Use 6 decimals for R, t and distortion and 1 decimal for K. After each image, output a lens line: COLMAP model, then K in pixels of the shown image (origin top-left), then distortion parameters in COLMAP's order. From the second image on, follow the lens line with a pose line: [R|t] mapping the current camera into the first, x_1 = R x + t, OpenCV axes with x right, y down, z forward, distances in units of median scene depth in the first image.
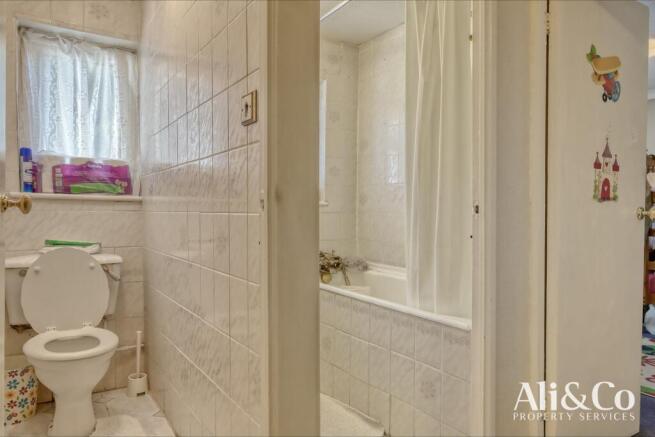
lens RADIAL K [[464.2, 0, 328.7], [0, 464.2, 220.6], [0, 0, 1]] dist [0.008592, 0.002540]
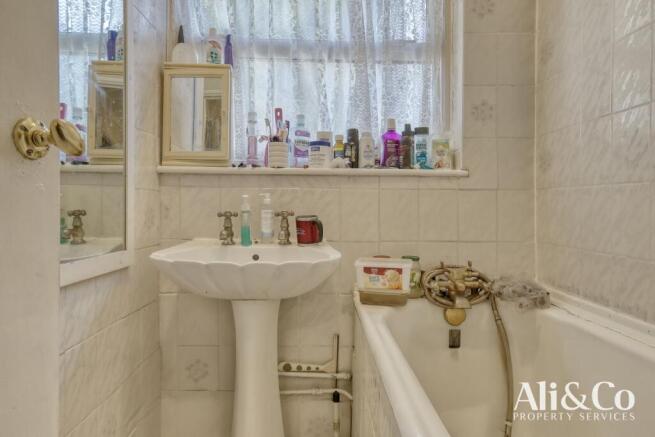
lens RADIAL K [[464.2, 0, 325.6], [0, 464.2, 214.1], [0, 0, 1]] dist [0.008592, 0.002540]
pose [[0.856094, -0.005142, -0.516794, 0.133254], [-0.001378, 0.999924, -0.012230, 0.017627], [0.516818, 0.011182, 0.856022, 0.464239]]
